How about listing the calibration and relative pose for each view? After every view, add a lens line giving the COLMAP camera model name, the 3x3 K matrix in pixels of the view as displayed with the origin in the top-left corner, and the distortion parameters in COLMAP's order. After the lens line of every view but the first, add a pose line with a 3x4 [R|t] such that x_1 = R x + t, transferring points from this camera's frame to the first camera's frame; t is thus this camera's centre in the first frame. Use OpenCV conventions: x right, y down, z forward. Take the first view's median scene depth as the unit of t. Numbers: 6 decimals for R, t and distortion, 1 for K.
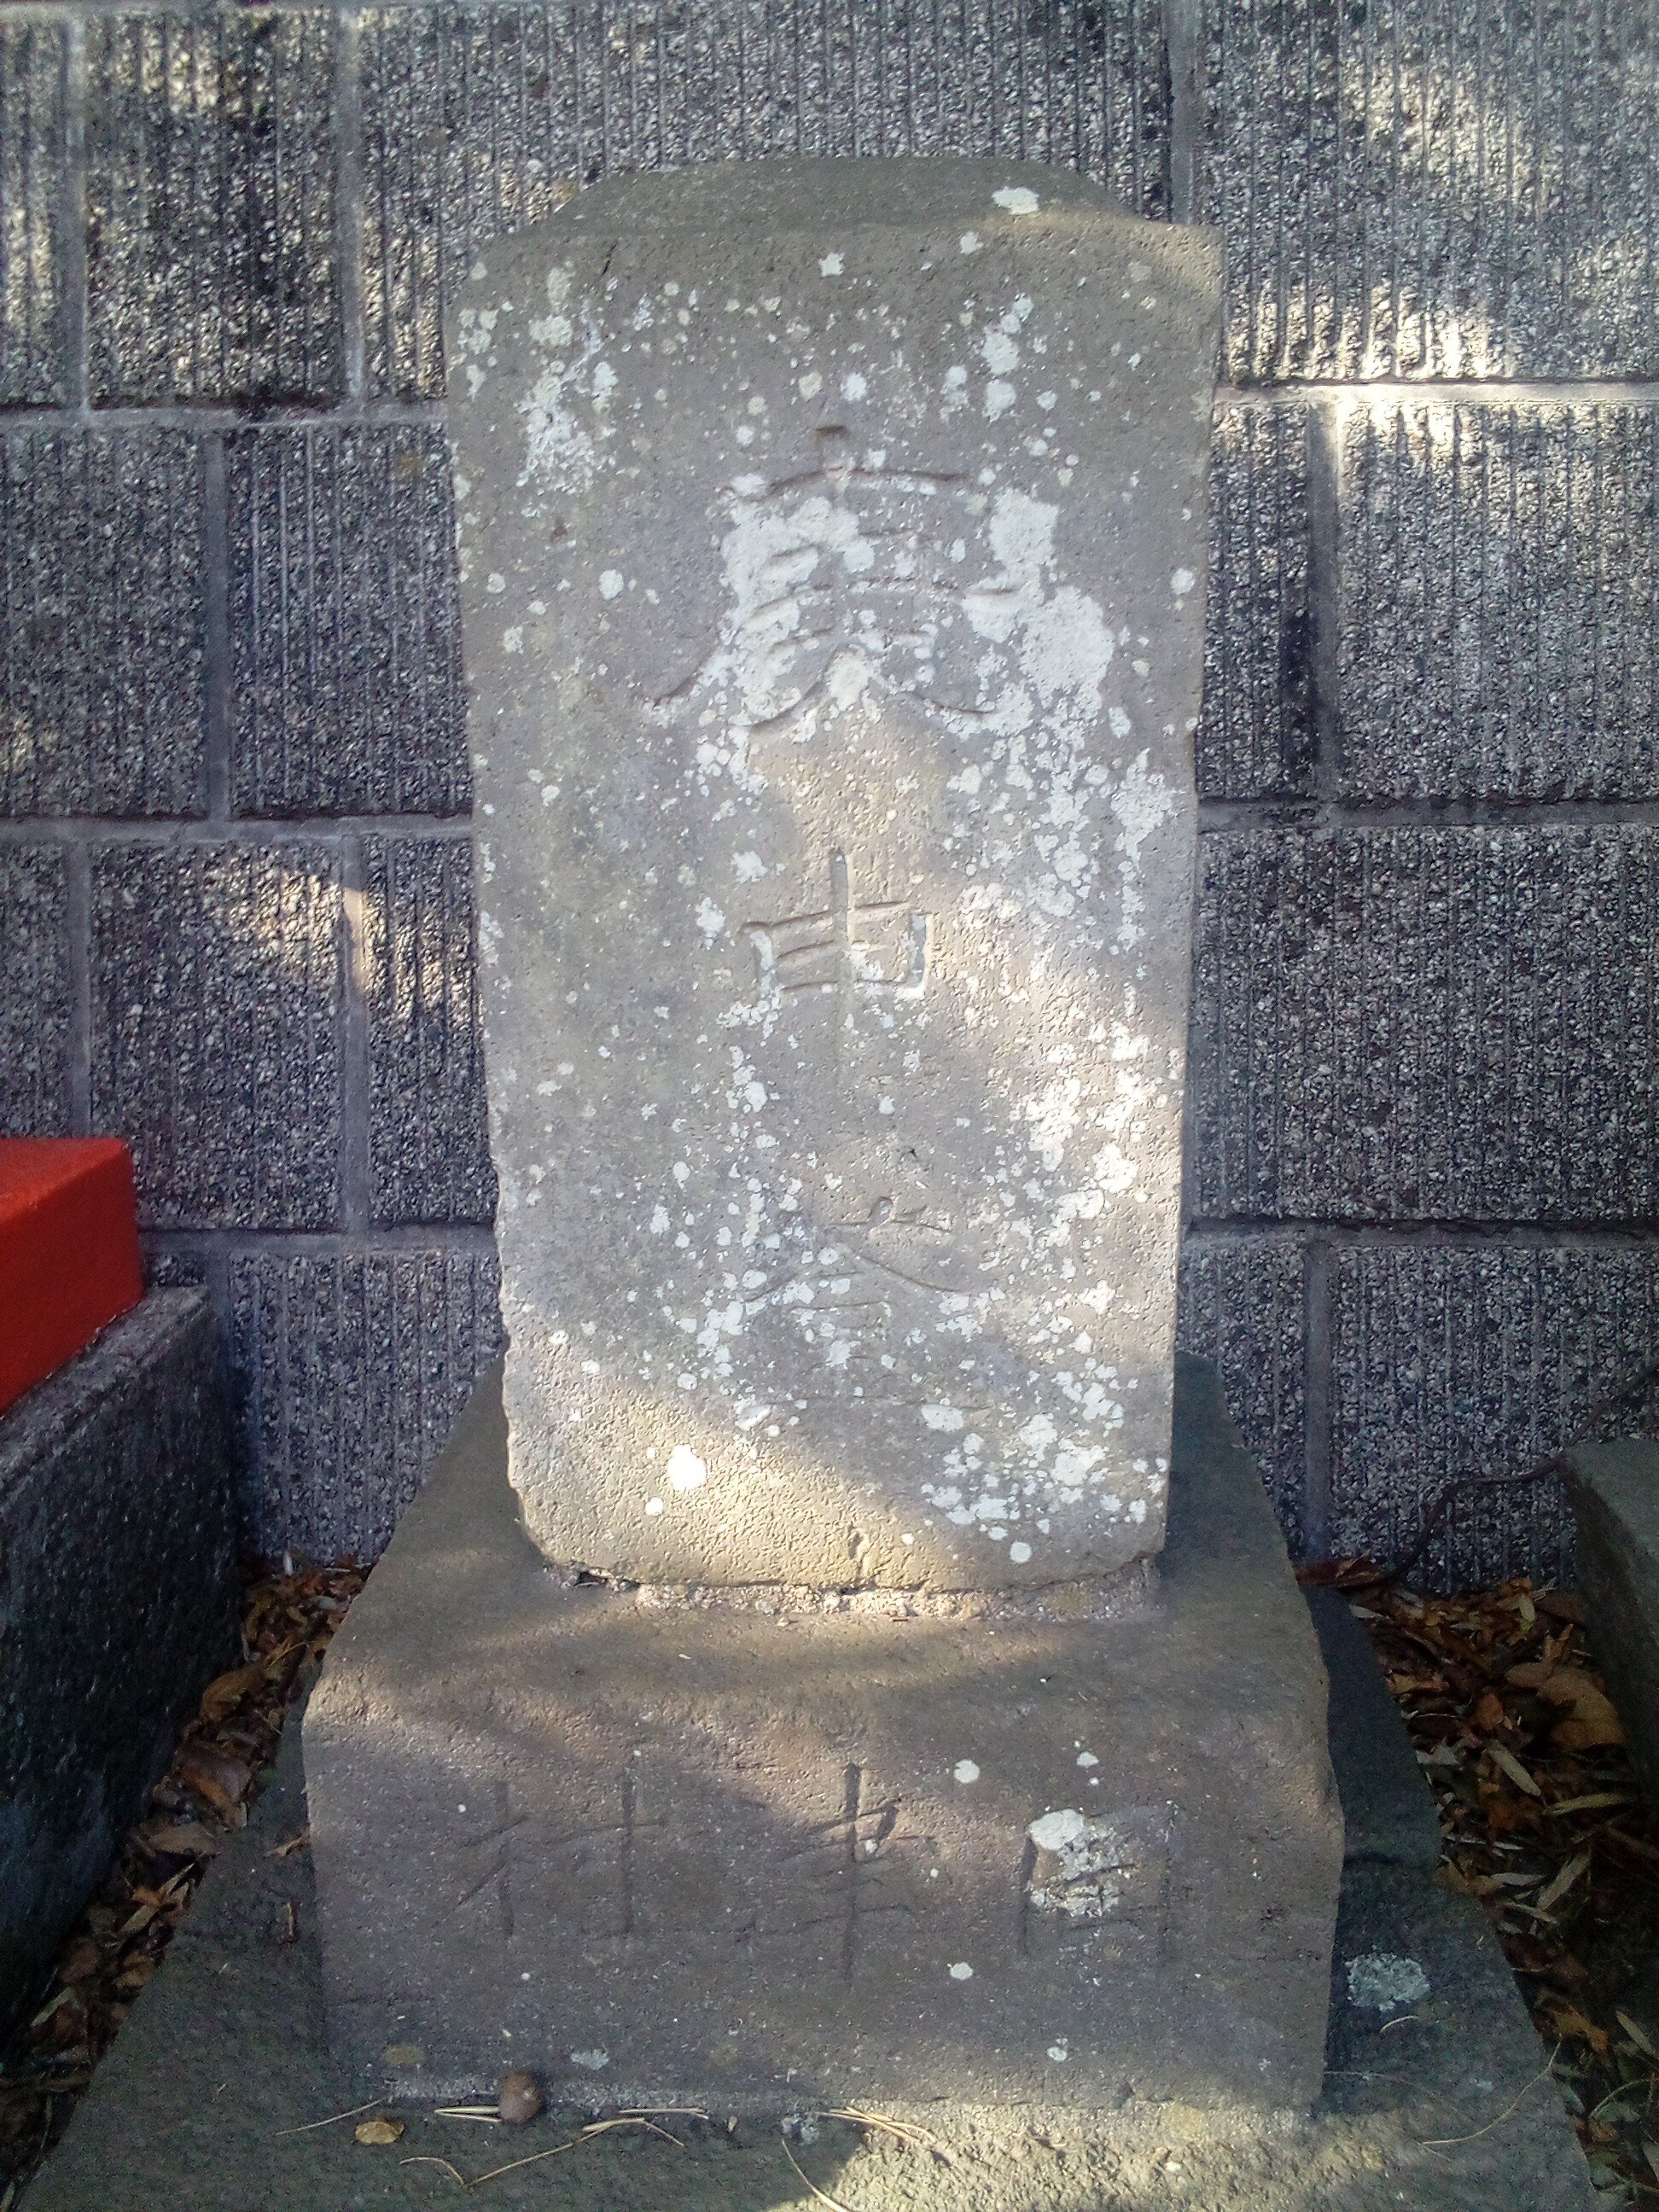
lens RADIAL K [[1842.6, 0, 821.8], [0, 1842.6, 1109.9], [0, 0, 1]] dist [0.054182, -0.087063]
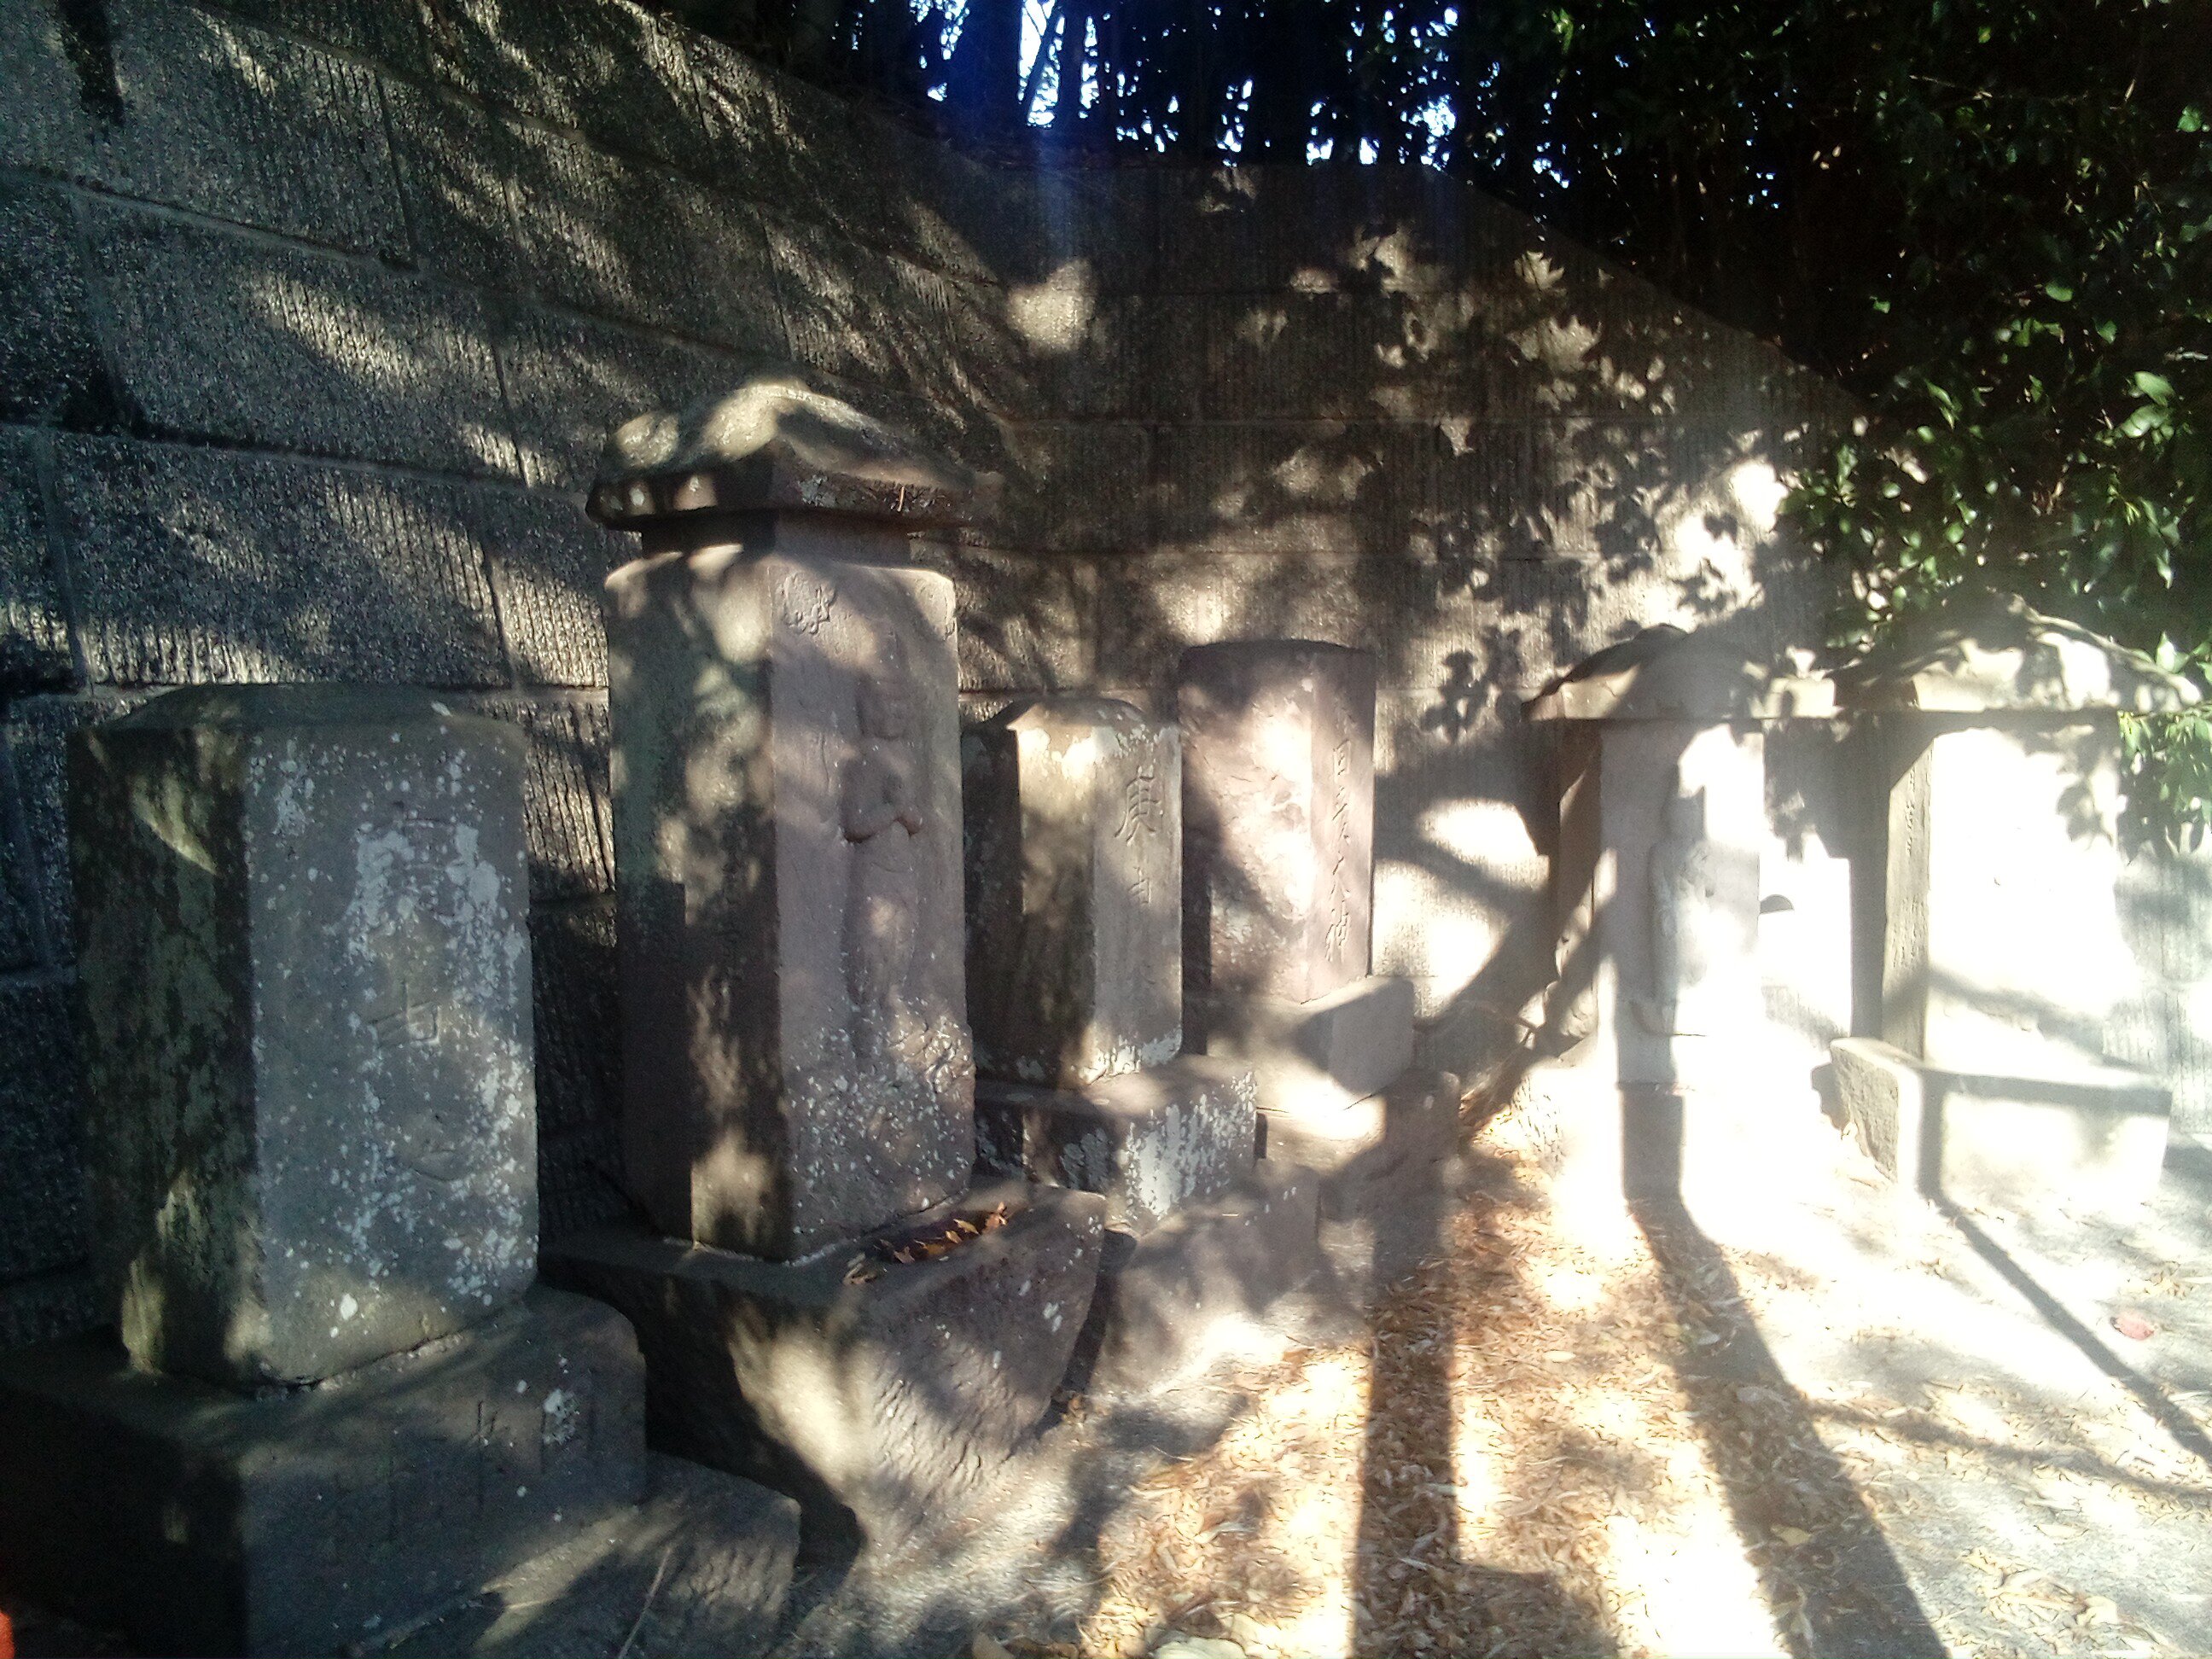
lens RADIAL K [[1842.6, 0, 1105.4], [0, 1842.6, 841.3], [0, 0, 1]] dist [0.054182, -0.087063]
pose [[0.465225, -0.062266, 0.883000, -1.383123], [0.227861, 0.972332, -0.051487, -0.000068], [-0.855362, 0.225154, 0.466541, -0.700605]]
